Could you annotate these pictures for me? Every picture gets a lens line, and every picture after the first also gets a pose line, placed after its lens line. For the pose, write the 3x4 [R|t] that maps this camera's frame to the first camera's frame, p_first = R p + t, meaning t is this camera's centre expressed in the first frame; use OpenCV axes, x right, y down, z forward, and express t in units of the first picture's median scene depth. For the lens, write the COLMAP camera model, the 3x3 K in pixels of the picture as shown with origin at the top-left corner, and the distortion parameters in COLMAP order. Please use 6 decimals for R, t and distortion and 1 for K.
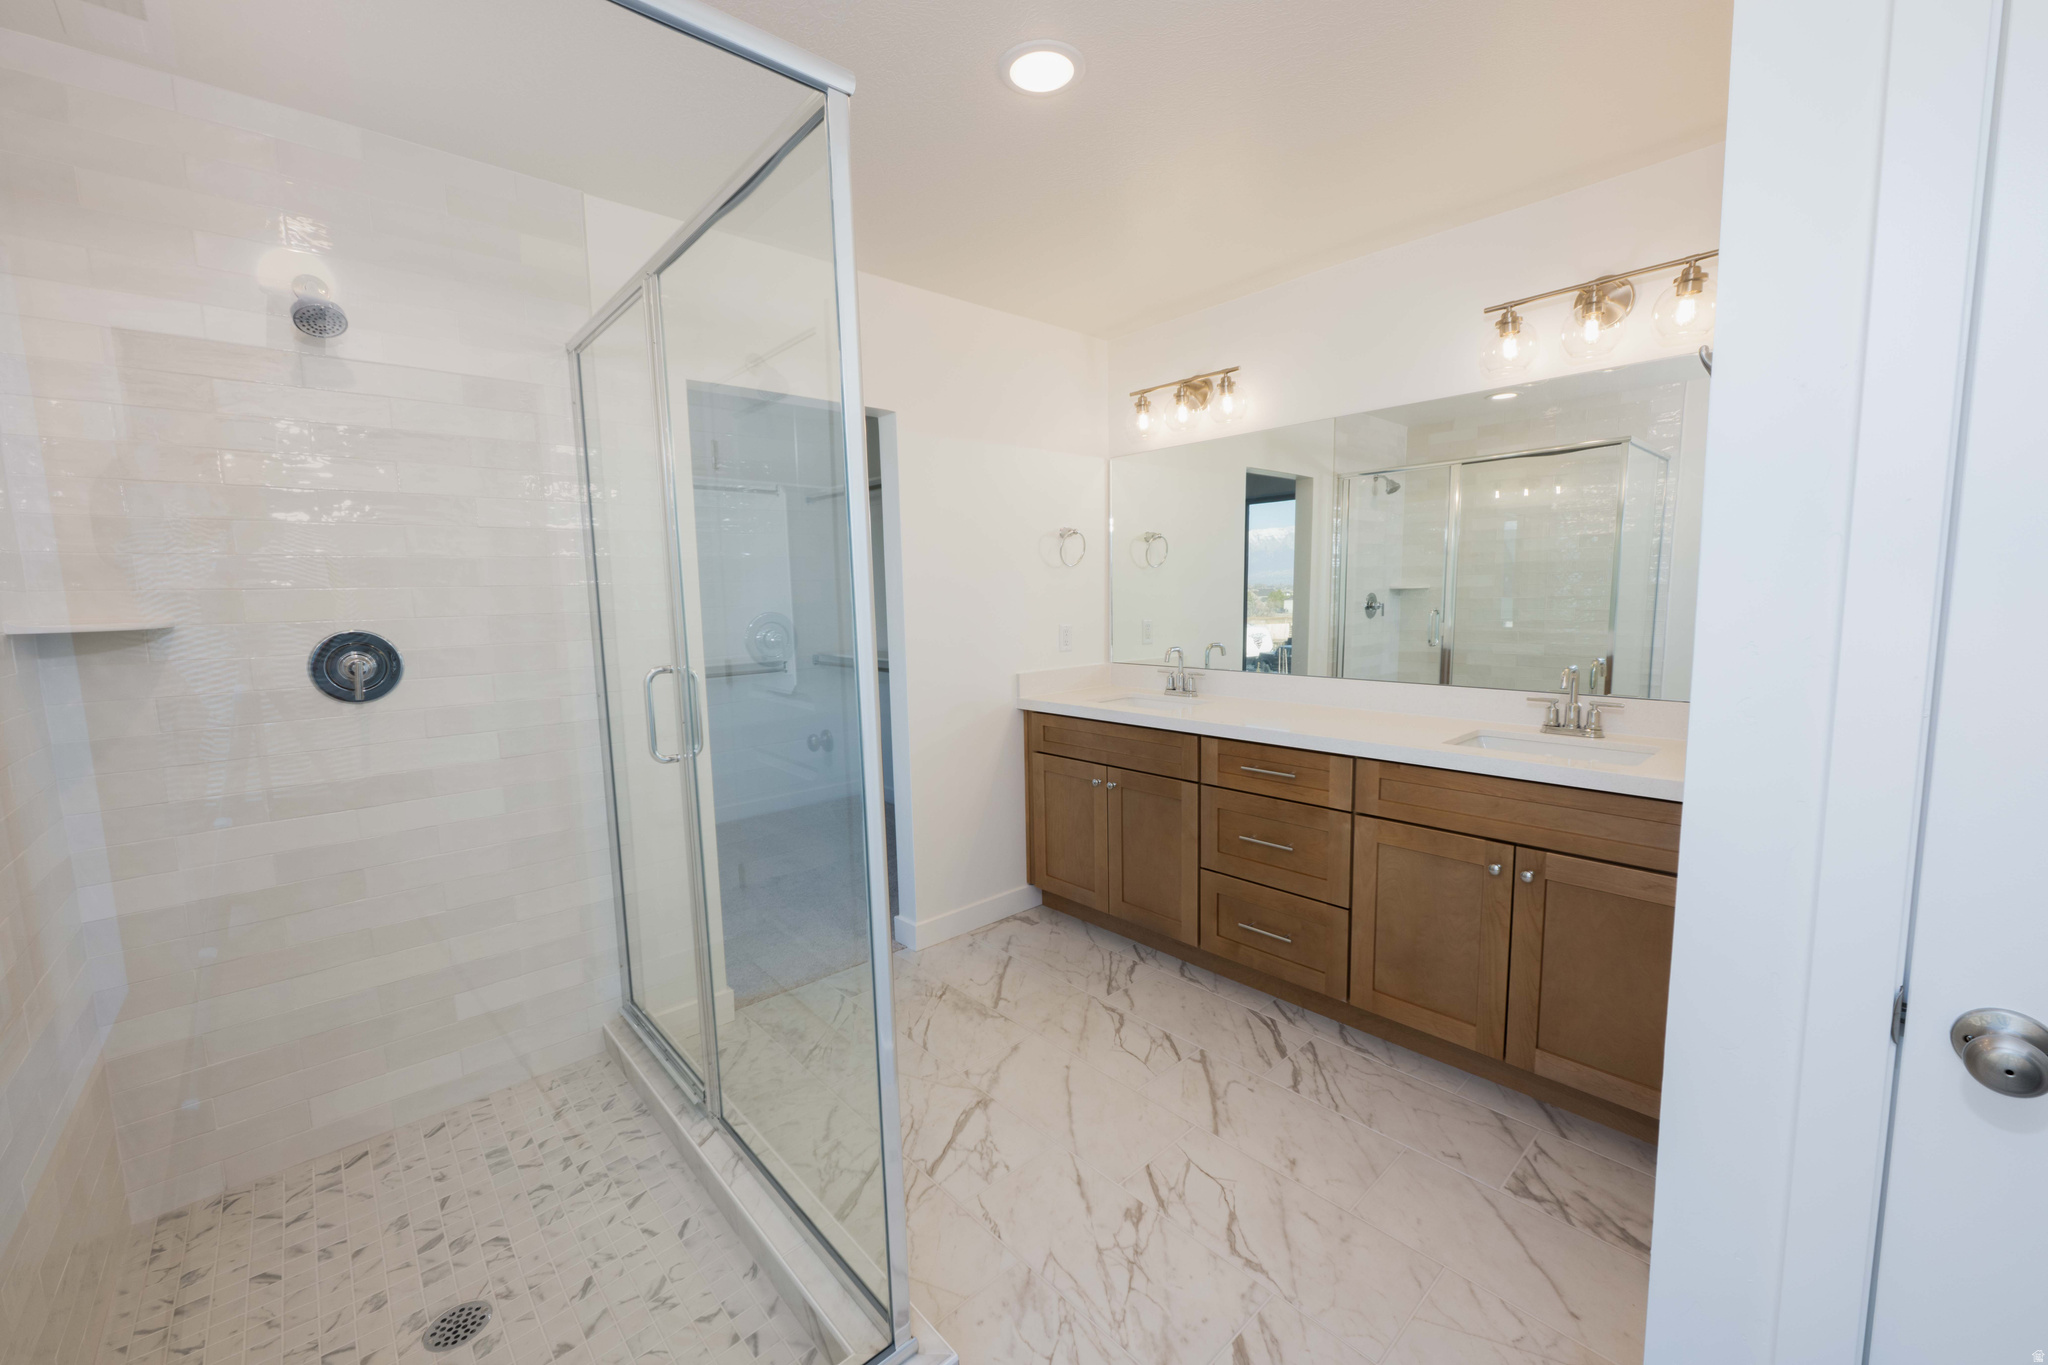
lens RADIAL K [[807.6, 0, 1024.0], [0, 807.6, 682.5], [0, 0, 1]] dist [-0.000608, -0.000225]
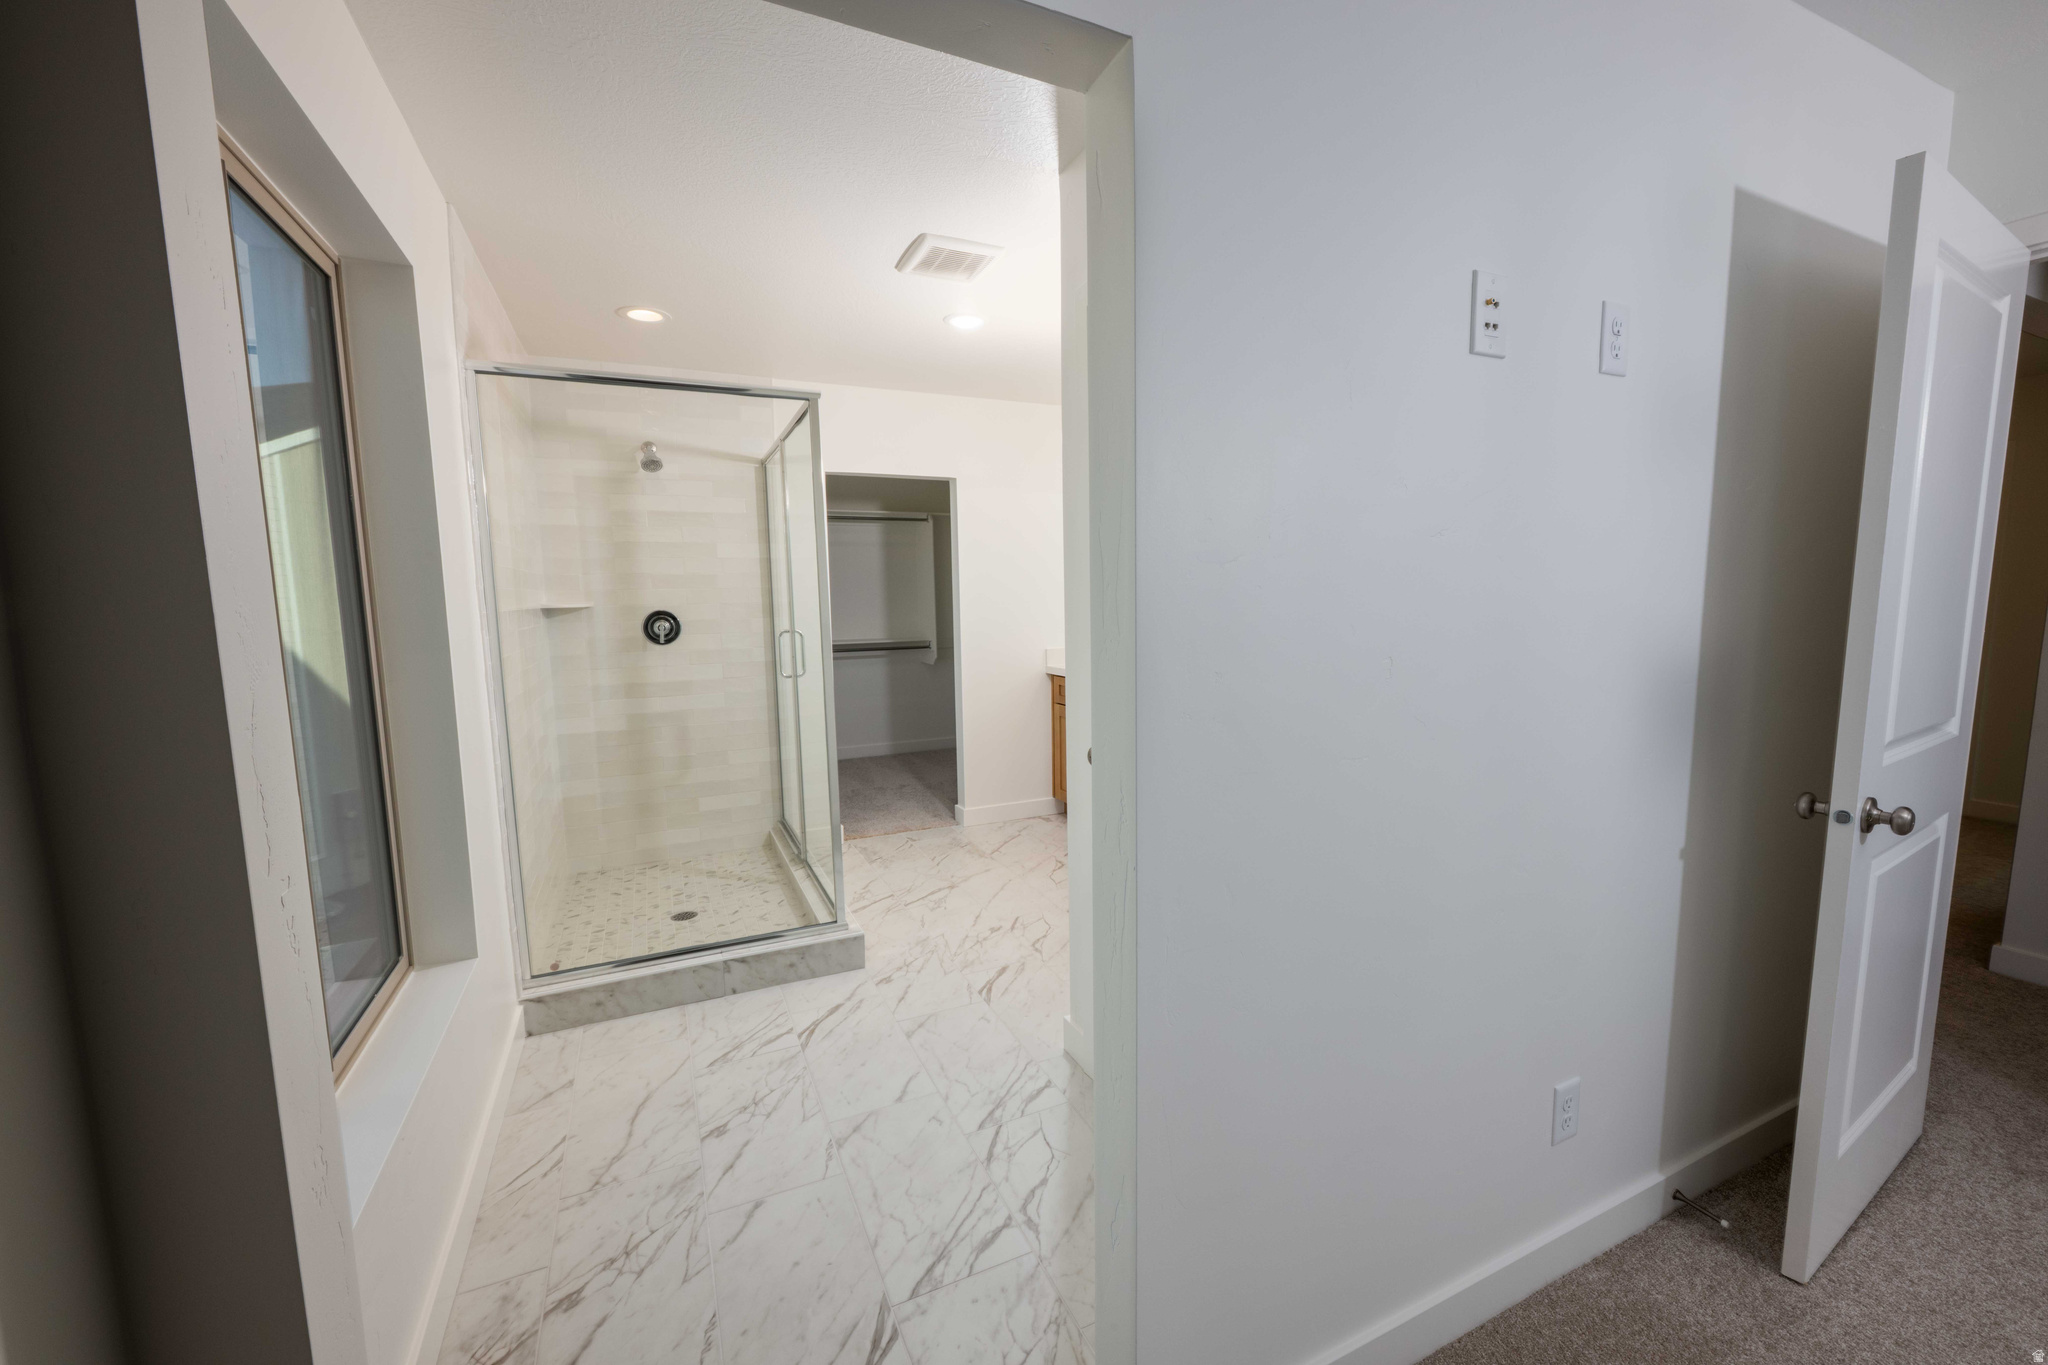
lens RADIAL K [[813.6, 0, 1024.0], [0, 813.6, 682.5], [0, 0, 1]] dist [-0.017223, -0.000021]
pose [[0.955602, 0.039429, -0.292012, 0.637822], [-0.038057, 0.999222, 0.010378, 0.062648], [0.292194, 0.001196, 0.956358, -0.674652]]
